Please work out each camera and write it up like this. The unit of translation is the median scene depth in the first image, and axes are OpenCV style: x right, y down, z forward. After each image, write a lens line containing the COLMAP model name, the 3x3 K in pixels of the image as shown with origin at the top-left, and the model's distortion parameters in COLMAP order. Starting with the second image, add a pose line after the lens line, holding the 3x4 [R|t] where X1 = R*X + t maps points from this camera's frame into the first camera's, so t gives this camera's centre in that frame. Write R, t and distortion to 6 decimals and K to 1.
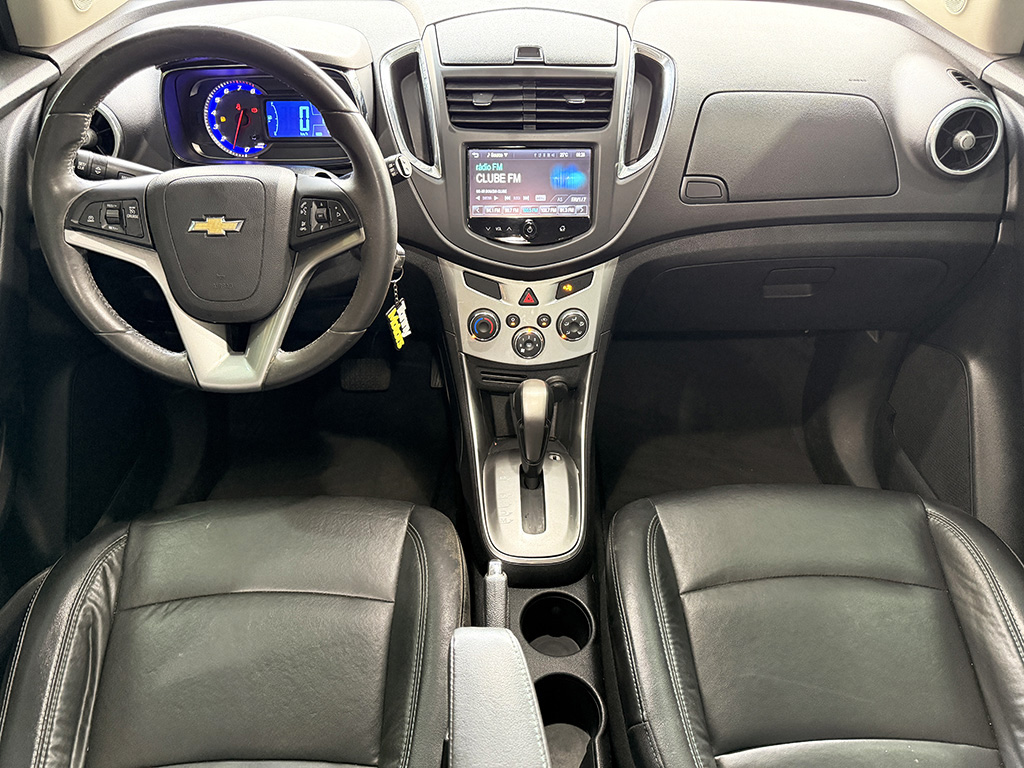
lens RADIAL K [[706.6, 0, 512.0], [0, 706.6, 384.0], [0, 0, 1]] dist [0.073201, -0.069474]
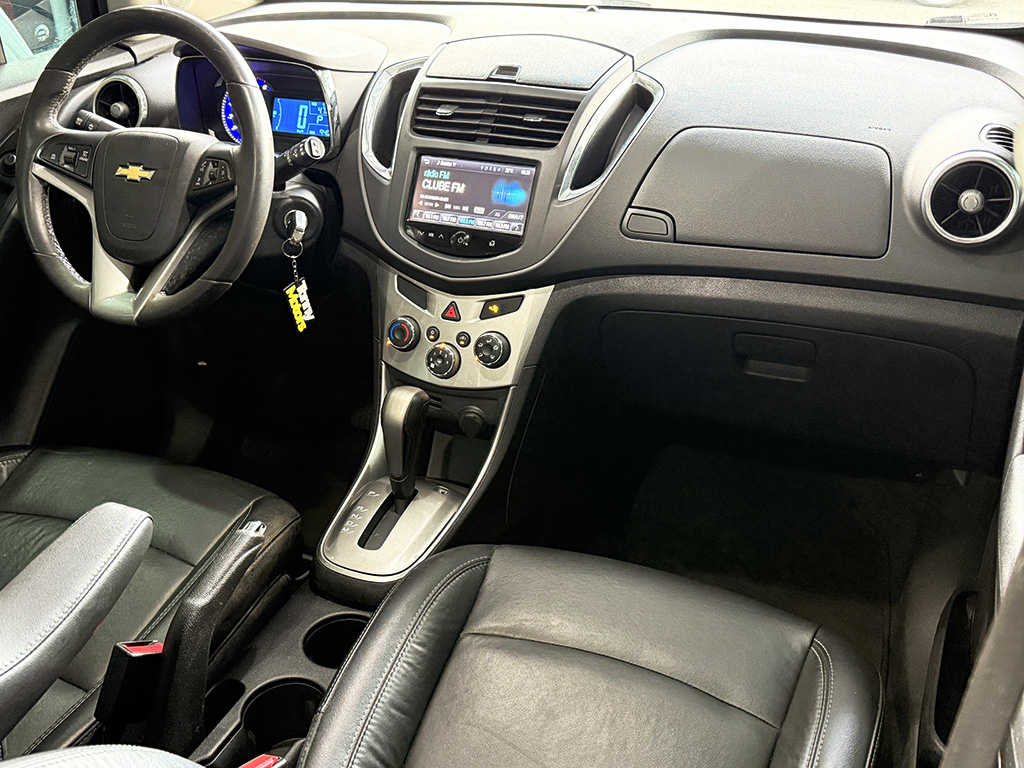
lens RADIAL K [[1027.6, 0, 512.0], [0, 1027.6, 384.0], [0, 0, 1]] dist [0.207980, -0.356654]
pose [[0.911232, 0.174227, -0.373230, 0.642470], [-0.248813, 0.954960, -0.161688, 0.174800], [0.328249, 0.240199, 0.913541, -0.199028]]
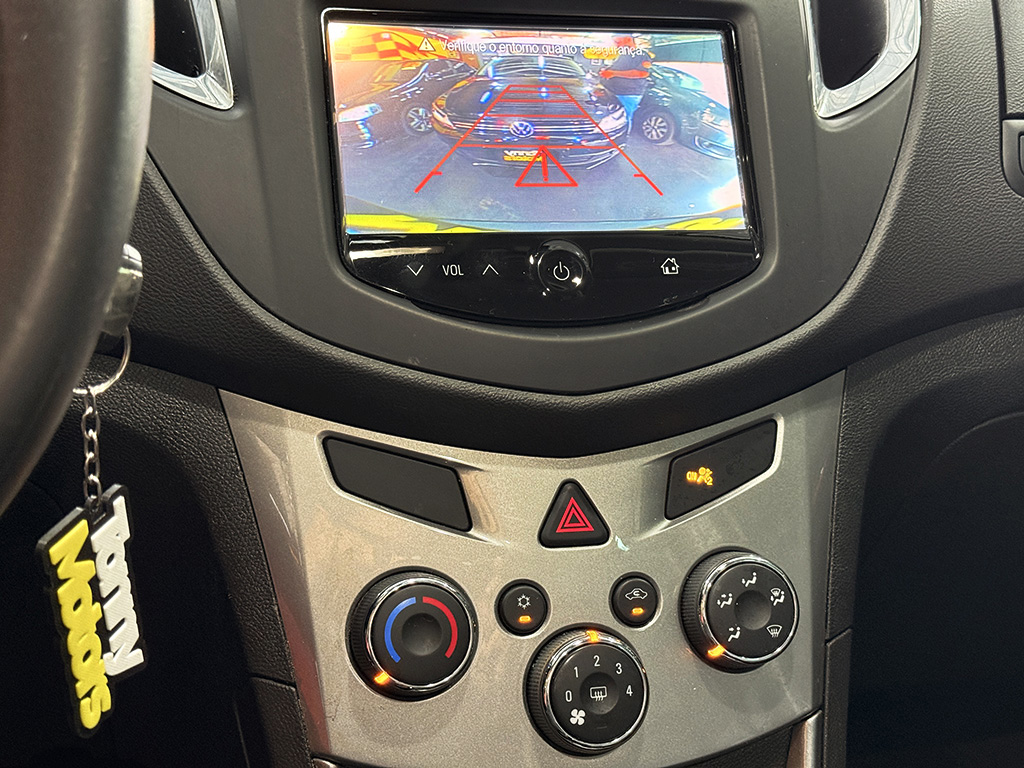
lens RADIAL K [[1411.3, 0, 512.0], [0, 1411.3, 384.0], [0, 0, 1]] dist [0.211053, 0.016791]
pose [[0.972416, -0.035861, 0.230478, -0.127349], [0.123951, 0.916494, -0.380361, 0.036868], [-0.197592, 0.398437, 0.895659, 0.515630]]
